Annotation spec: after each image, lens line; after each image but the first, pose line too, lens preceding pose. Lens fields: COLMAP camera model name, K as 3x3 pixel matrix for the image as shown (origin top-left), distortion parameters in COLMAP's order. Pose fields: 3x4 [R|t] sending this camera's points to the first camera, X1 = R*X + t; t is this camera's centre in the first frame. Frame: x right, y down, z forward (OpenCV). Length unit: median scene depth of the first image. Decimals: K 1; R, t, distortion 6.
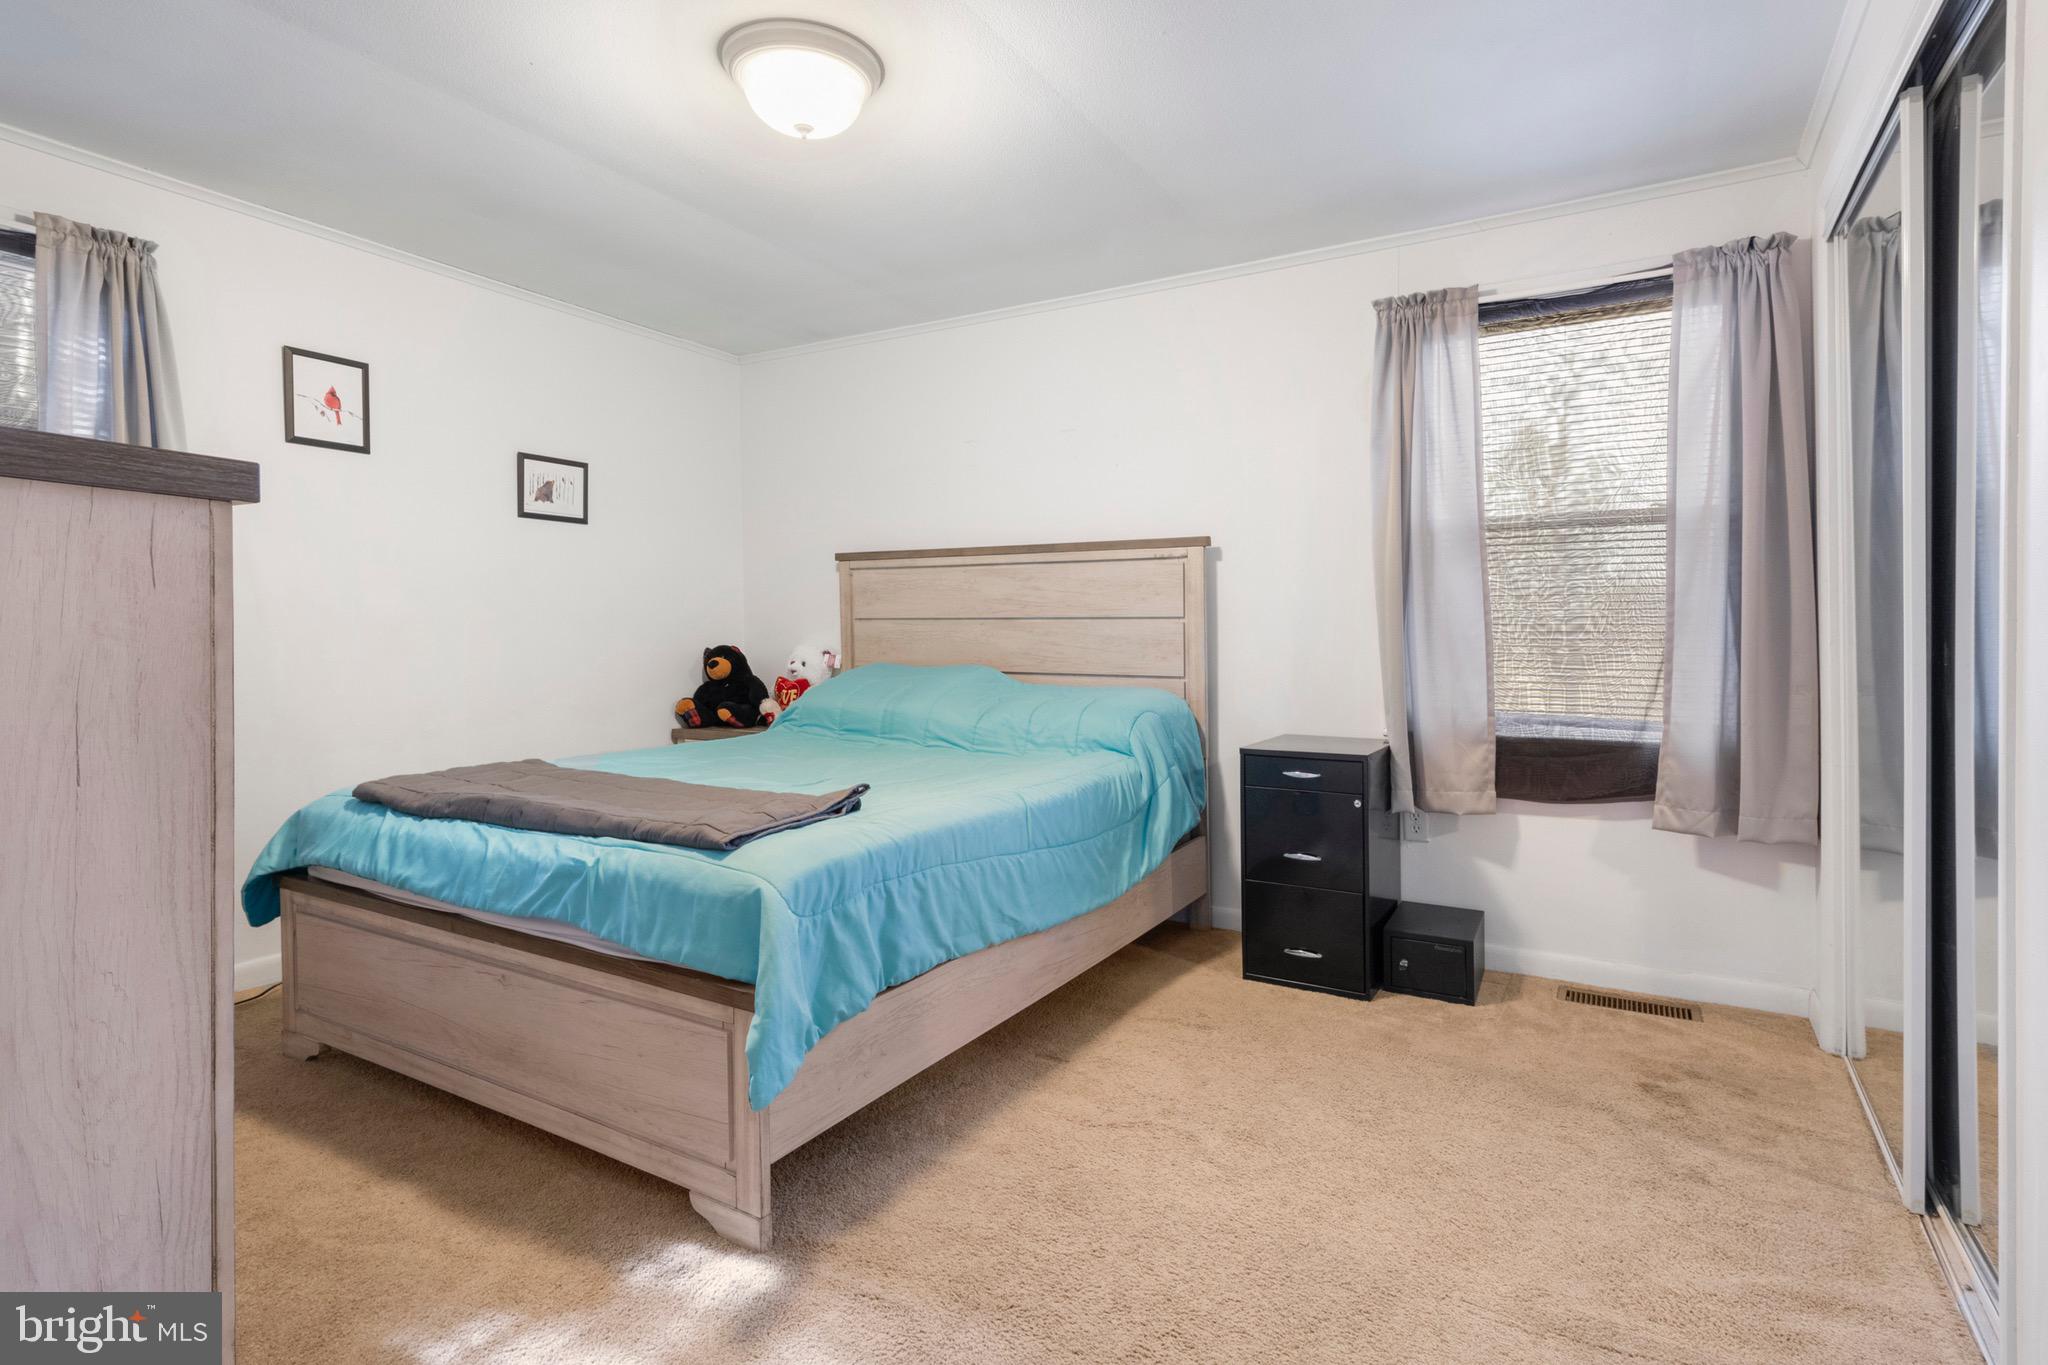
lens RADIAL K [[1031.1, 0, 1024.4], [0, 1031.1, 640.5], [0, 0, 1]] dist [0.002518, 0.000225]
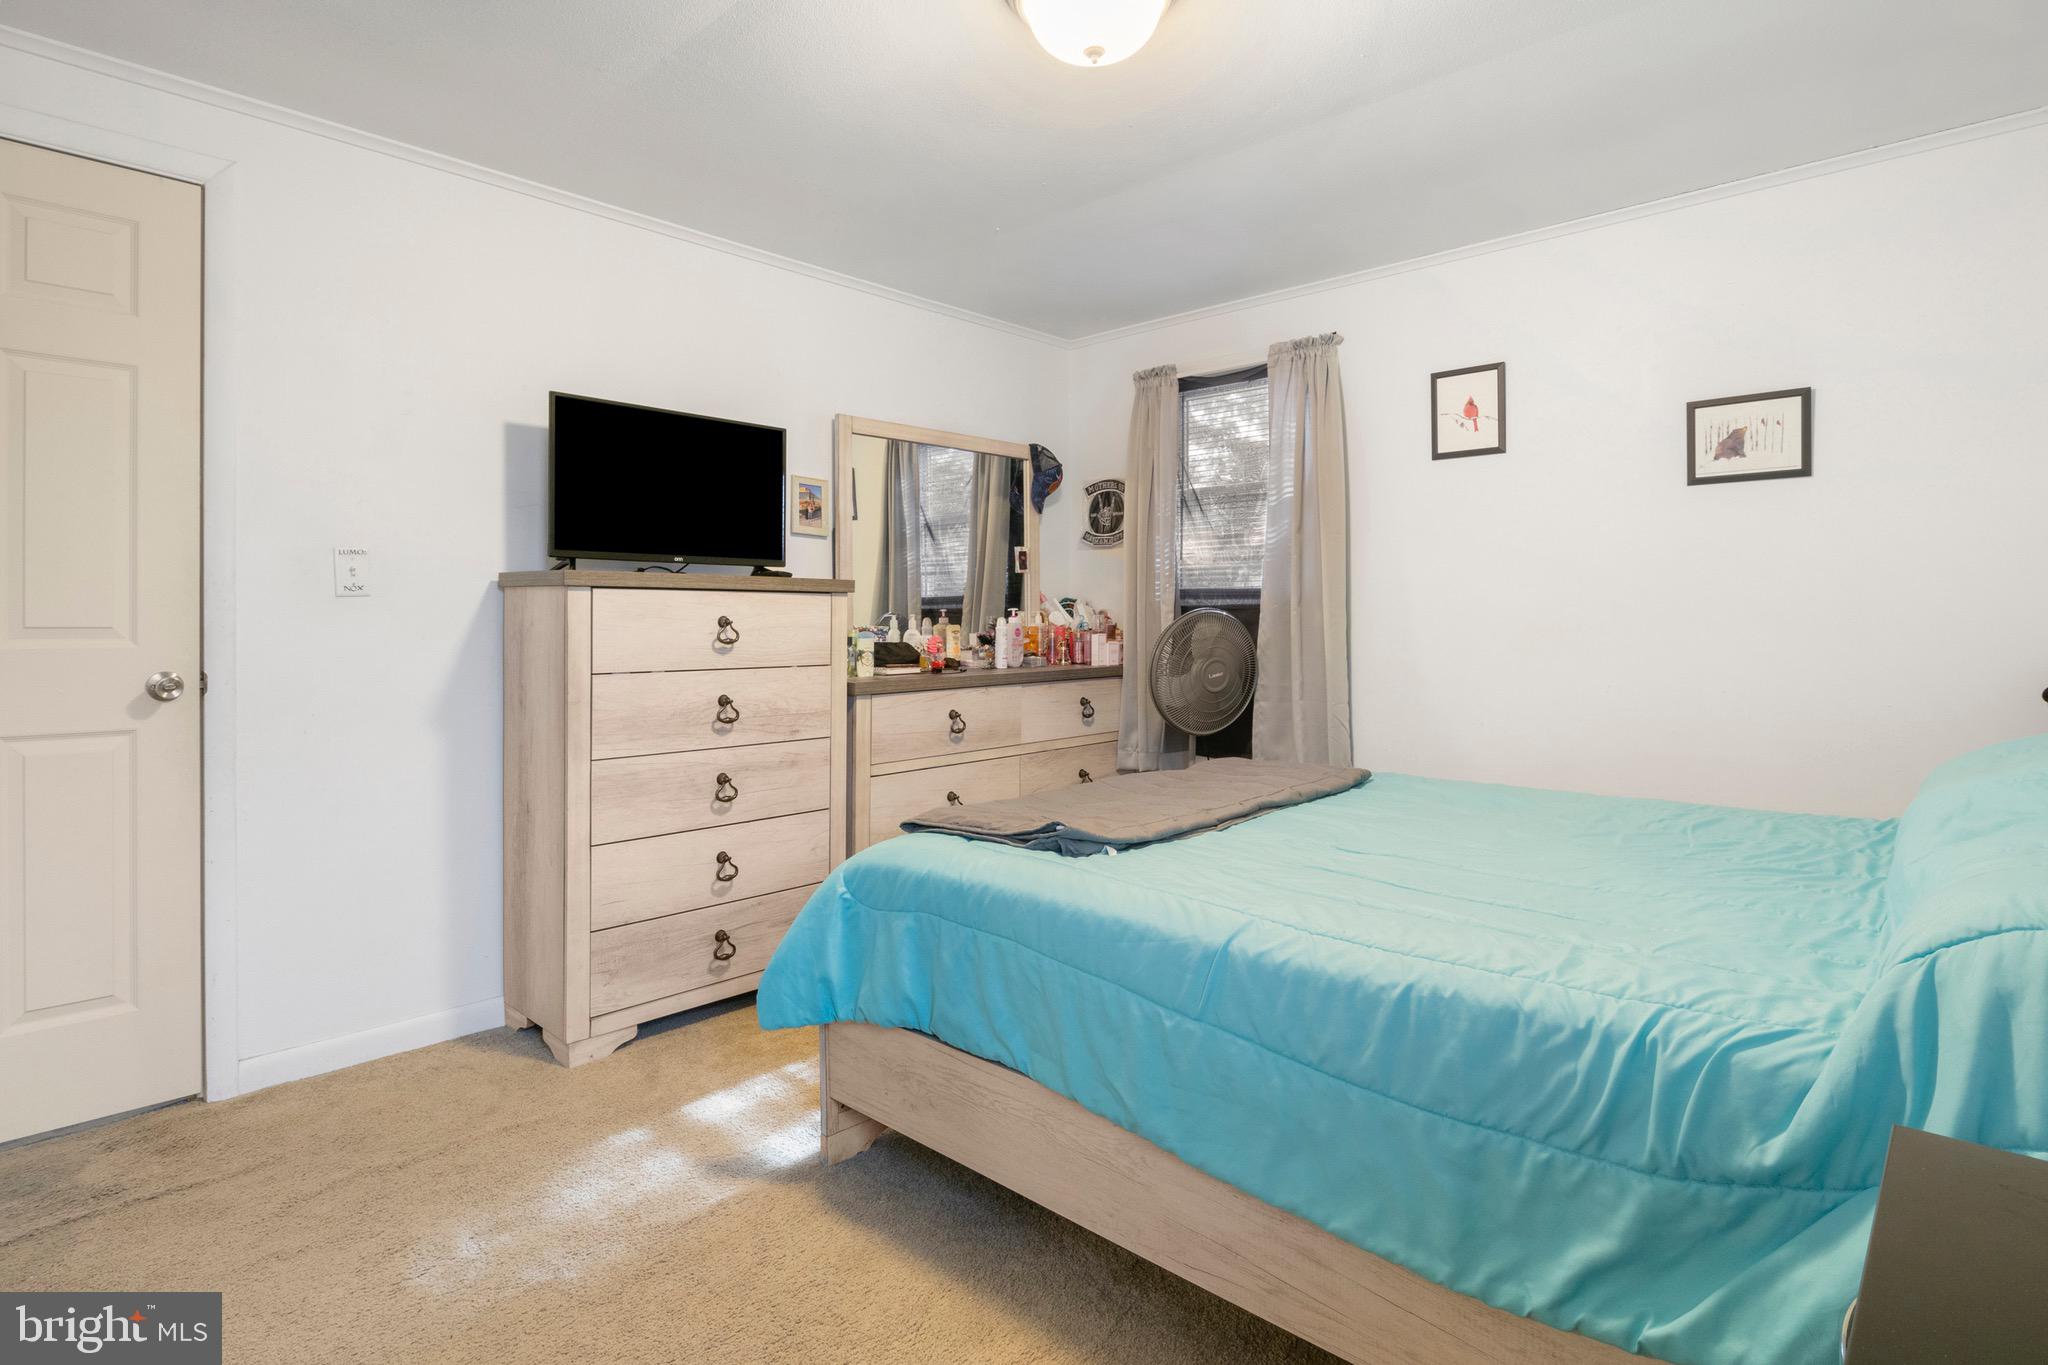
lens RADIAL K [[1031.1, 0, 1020.9], [0, 1031.1, 629.5], [0, 0, 1]] dist [0.002518, 0.000225]
pose [[-0.222272, 0.003381, -0.974979, 0.451114], [-0.006767, 0.999965, 0.005011, -0.012270], [0.974961, 0.007712, -0.222241, 0.789814]]
